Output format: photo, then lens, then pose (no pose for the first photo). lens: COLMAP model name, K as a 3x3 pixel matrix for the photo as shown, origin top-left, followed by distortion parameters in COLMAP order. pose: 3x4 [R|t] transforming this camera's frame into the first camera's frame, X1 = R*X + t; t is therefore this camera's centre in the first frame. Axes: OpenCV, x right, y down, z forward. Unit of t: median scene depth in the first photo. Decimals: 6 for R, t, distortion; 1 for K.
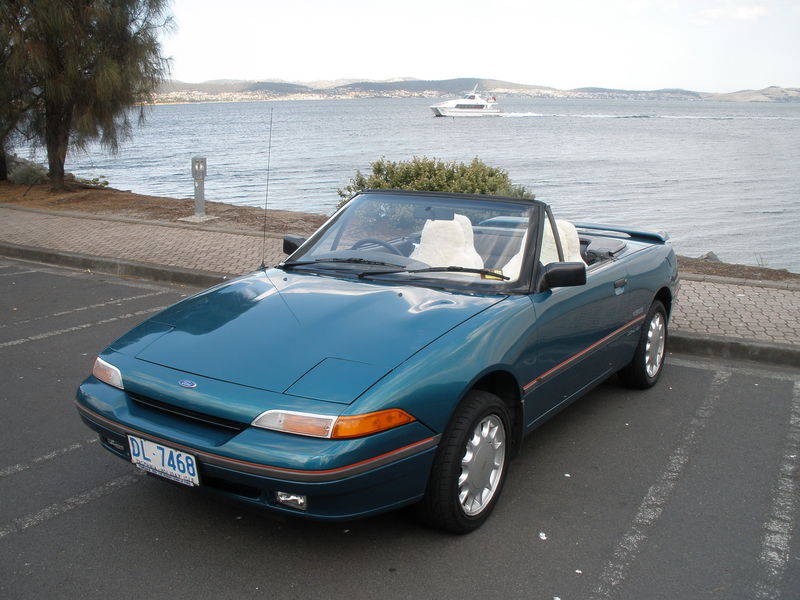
lens RADIAL K [[865.5, 0, 378.9], [0, 865.5, 298.9], [0, 0, 1]] dist [-0.303401, 0.388332]
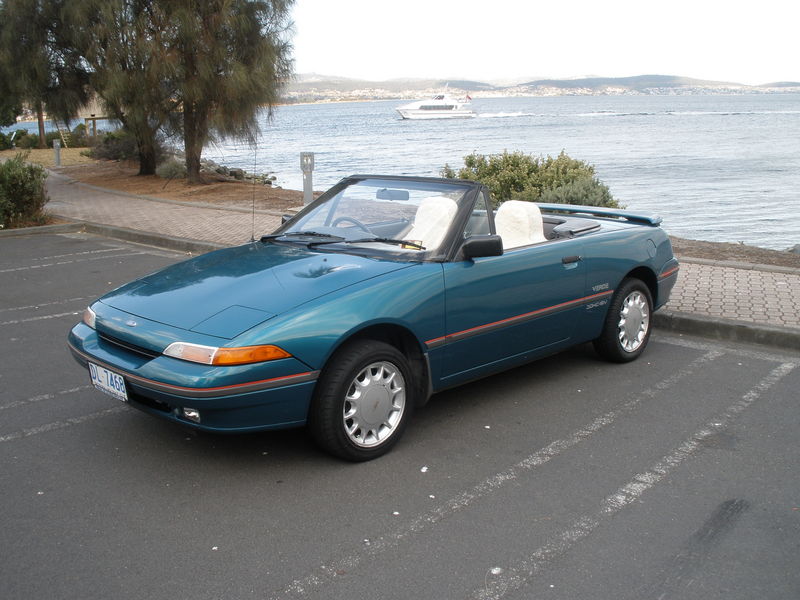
lens RADIAL K [[865.5, 0, 378.9], [0, 865.5, 298.9], [0, 0, 1]] dist [-0.303401, 0.388332]
pose [[0.977772, 0.021563, -0.208558, 0.307938], [-0.021000, 0.999767, 0.004912, 0.036465], [0.208615, -0.000423, 0.977998, -0.131562]]
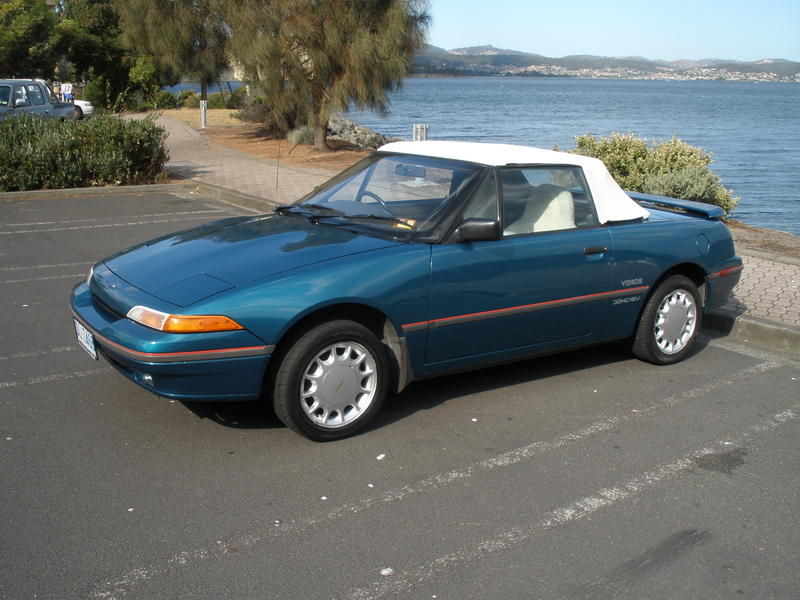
lens RADIAL K [[865.5, 0, 378.9], [0, 865.5, 298.9], [0, 0, 1]] dist [-0.303401, 0.388332]
pose [[0.916930, 0.100108, -0.386286, 0.503079], [-0.088915, 0.994940, 0.046787, 0.017751], [0.389015, -0.008554, 0.921192, -0.037576]]
